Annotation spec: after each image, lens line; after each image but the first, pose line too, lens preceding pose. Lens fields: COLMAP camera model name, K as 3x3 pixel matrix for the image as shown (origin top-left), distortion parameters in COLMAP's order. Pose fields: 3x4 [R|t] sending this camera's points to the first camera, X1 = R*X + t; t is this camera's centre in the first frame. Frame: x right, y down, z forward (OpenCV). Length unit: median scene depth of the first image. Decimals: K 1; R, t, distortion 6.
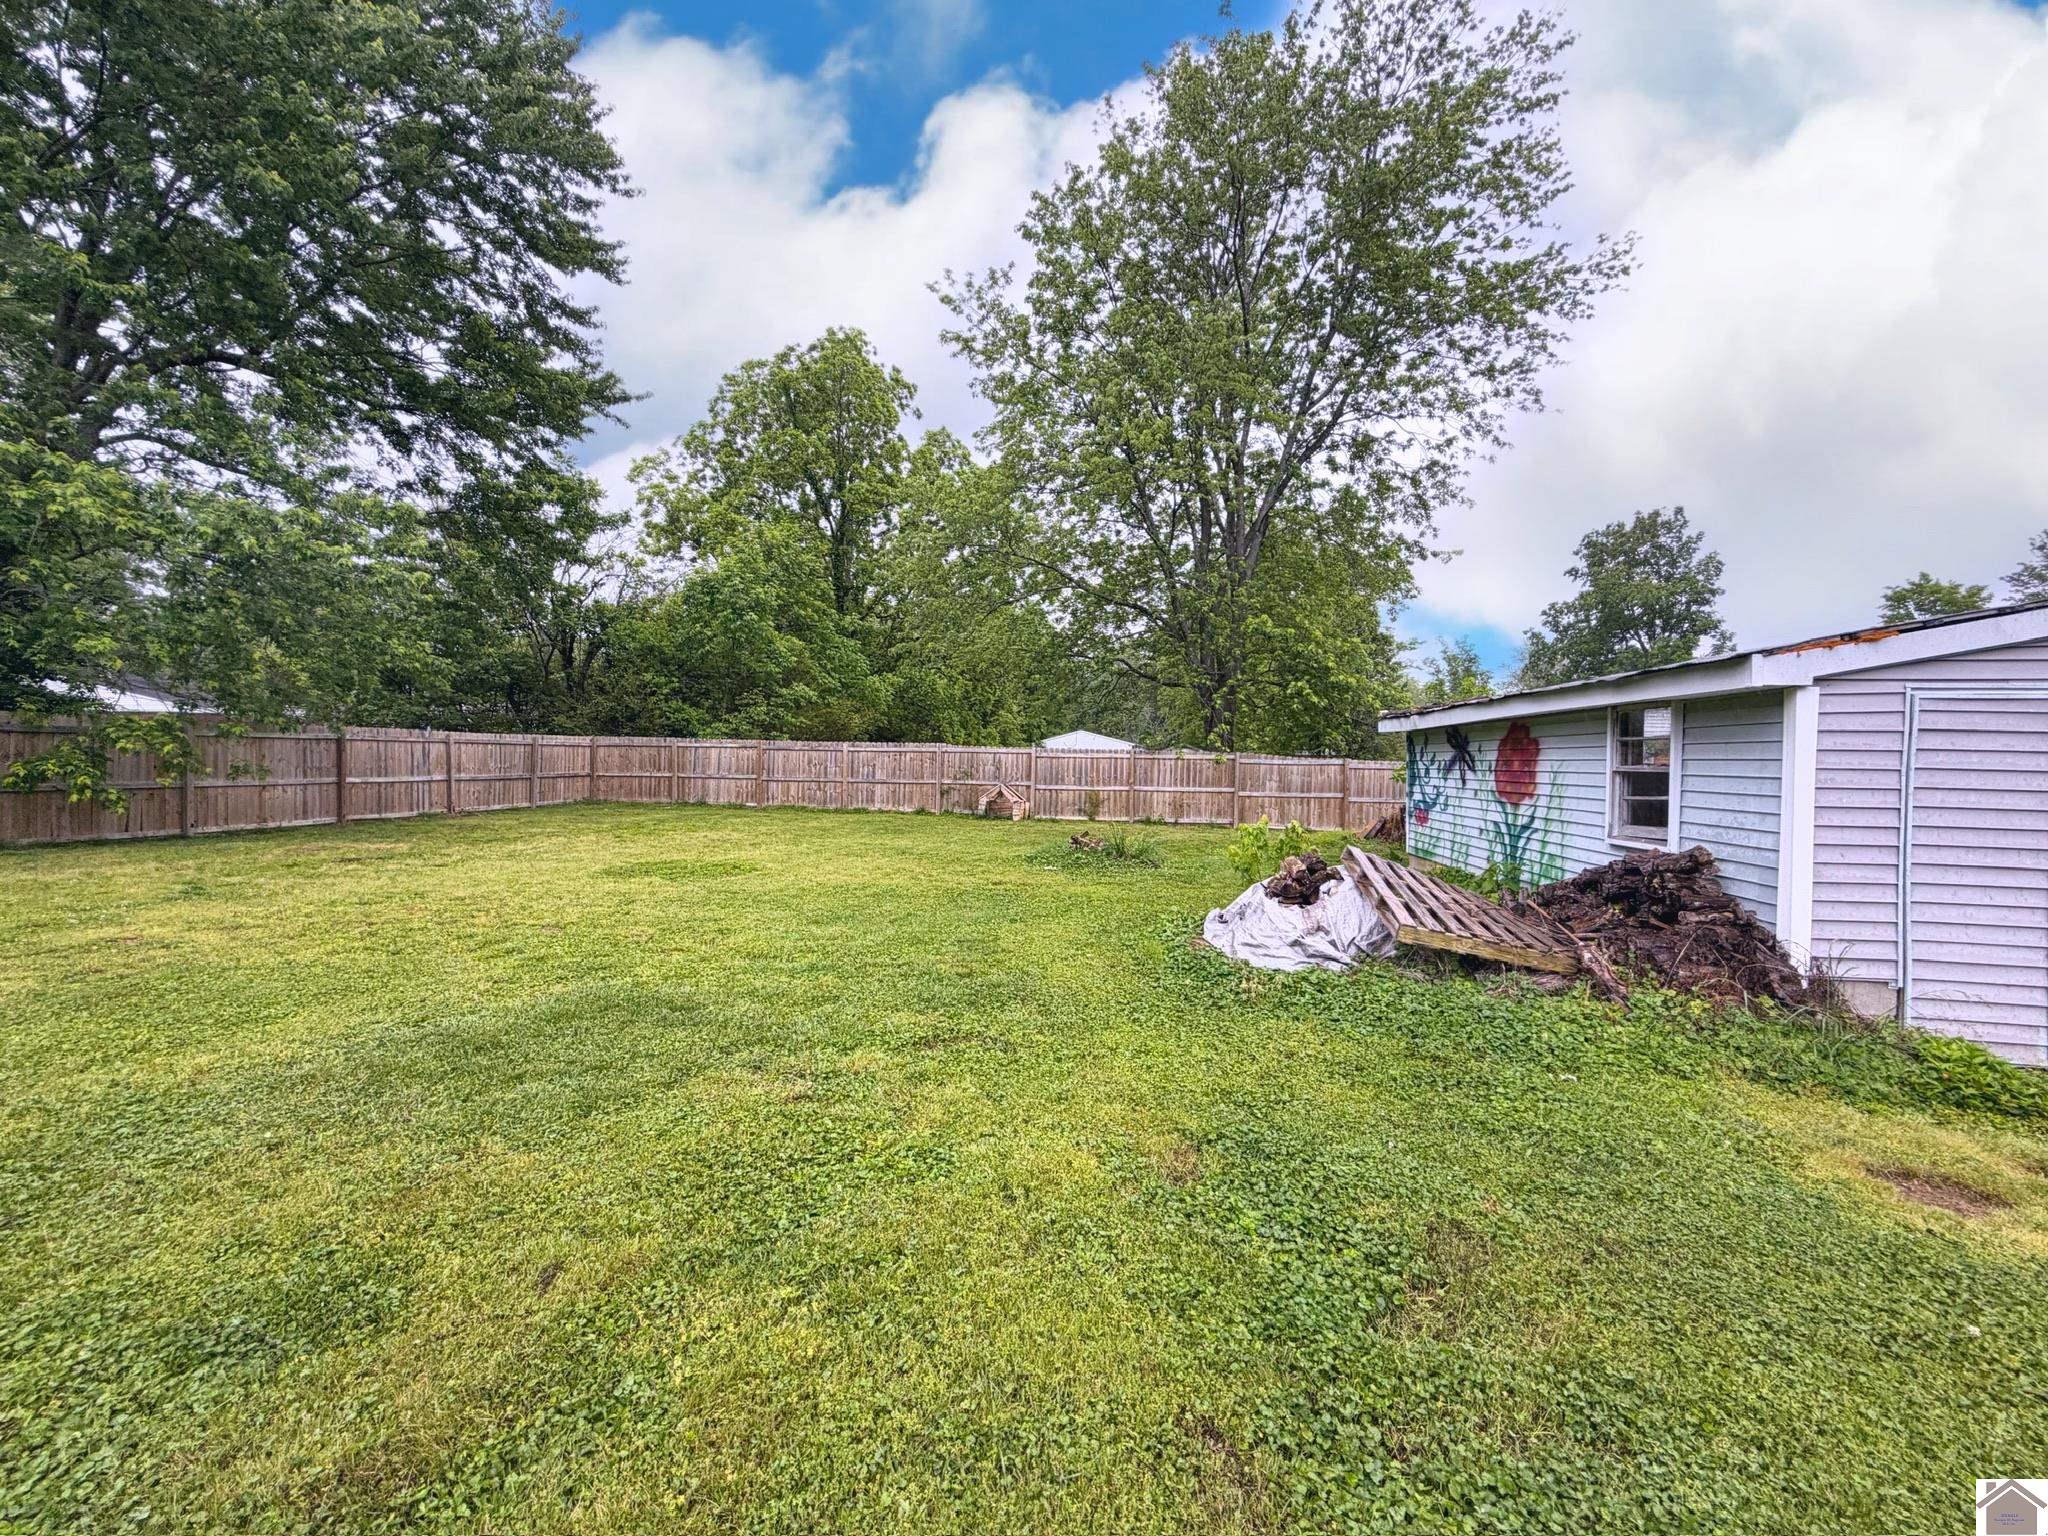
lens RADIAL K [[822.9, 0, 1005.8], [0, 822.9, 776.9], [0, 0, 1]] dist [0.002015, -0.000302]
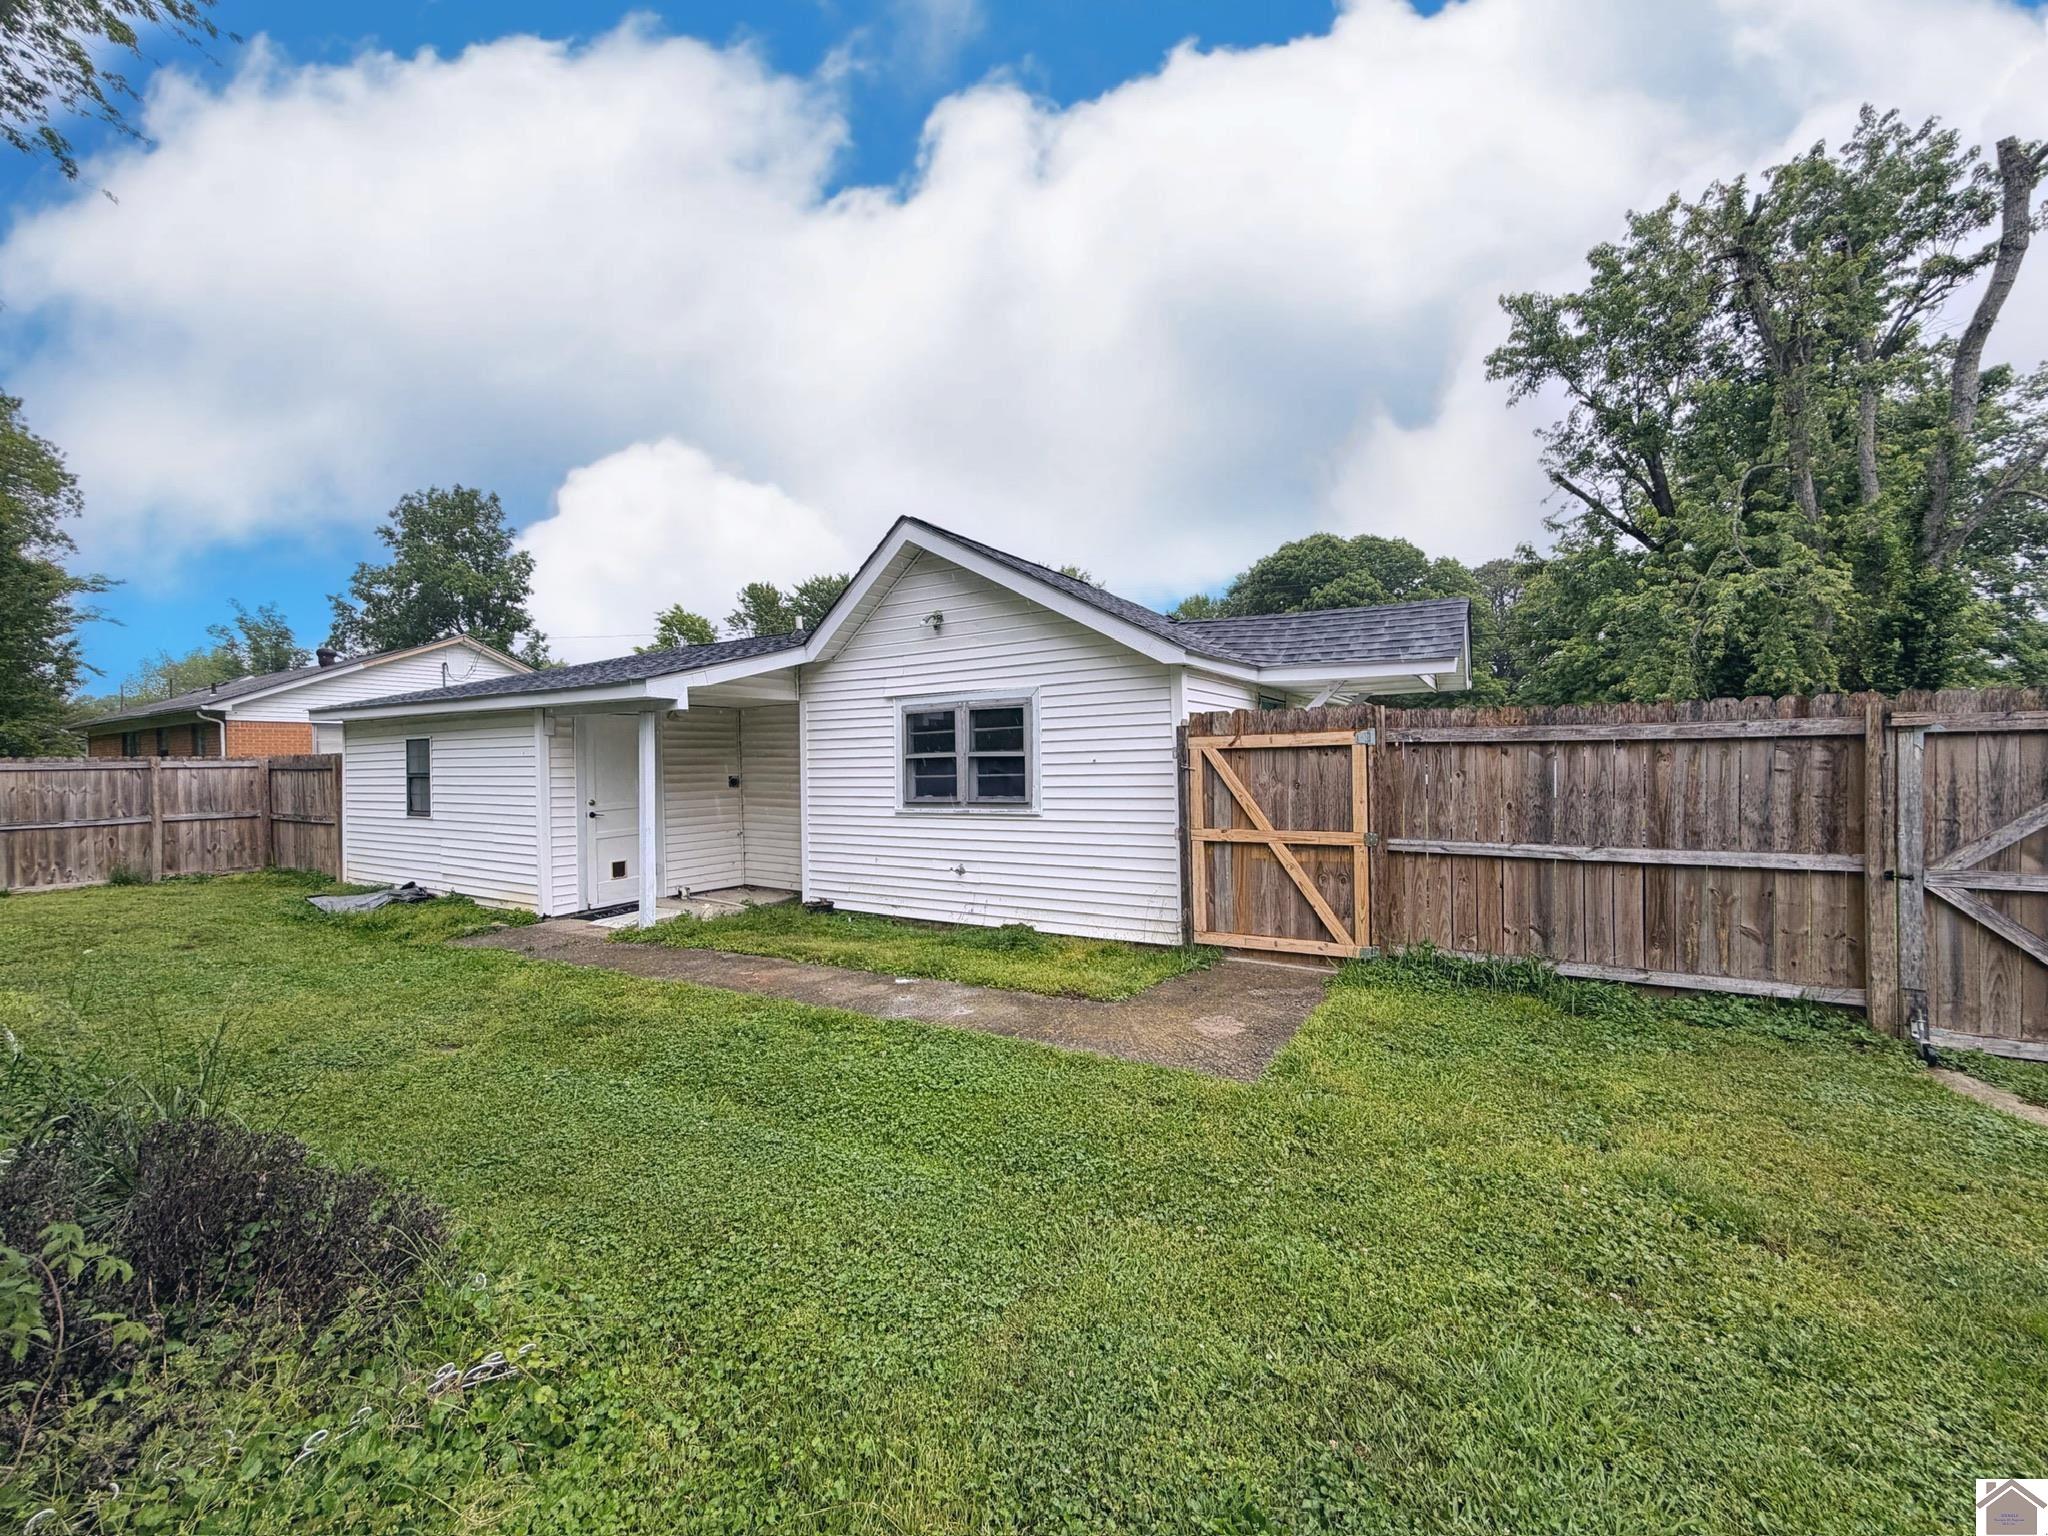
lens RADIAL K [[822.9, 0, 1018.6], [0, 822.9, 761.2], [0, 0, 1]] dist [0.002015, -0.000302]
pose [[0.375172, -0.015864, 0.926819, 0.666216], [0.032595, 0.999461, 0.003913, 0.016270], [-0.926382, 0.028742, 0.375487, 0.271912]]
